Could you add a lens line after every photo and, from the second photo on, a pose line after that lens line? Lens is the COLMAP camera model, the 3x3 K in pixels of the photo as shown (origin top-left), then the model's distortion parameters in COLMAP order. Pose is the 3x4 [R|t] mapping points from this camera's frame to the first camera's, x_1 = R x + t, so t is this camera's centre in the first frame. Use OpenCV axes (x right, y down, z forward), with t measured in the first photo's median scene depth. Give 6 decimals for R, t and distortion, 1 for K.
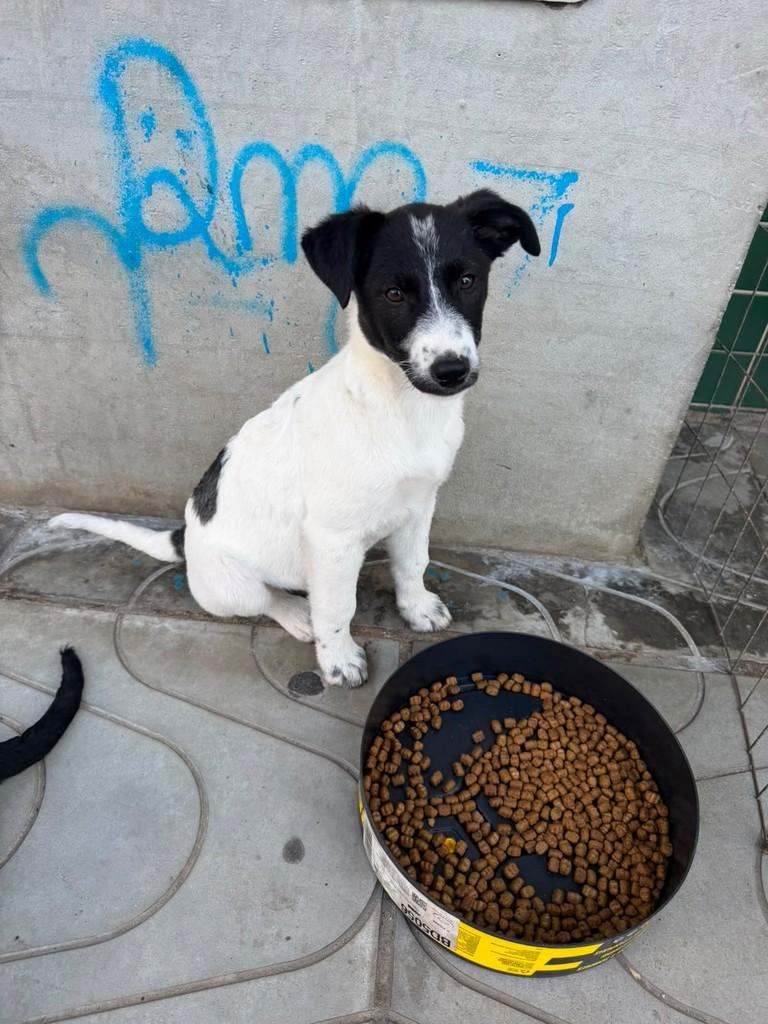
lens RADIAL K [[772.1, 0, 383.4], [0, 772.1, 510.7], [0, 0, 1]] dist [0.014449, -0.000721]
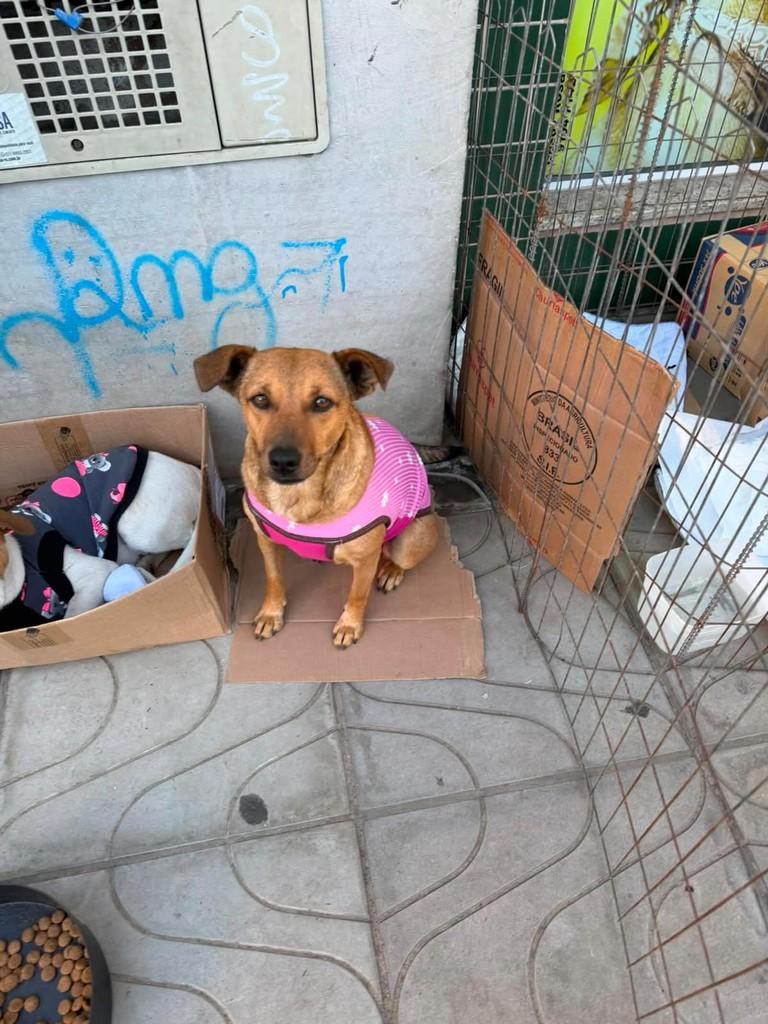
lens RADIAL K [[772.1, 0, 384.1], [0, 772.1, 511.8], [0, 0, 1]] dist [0.014449, -0.000721]
pose [[0.963922, -0.238147, 0.118914, -0.003082], [0.217539, 0.962232, 0.163665, -0.122003], [-0.153399, -0.131892, 0.979323, -0.662123]]
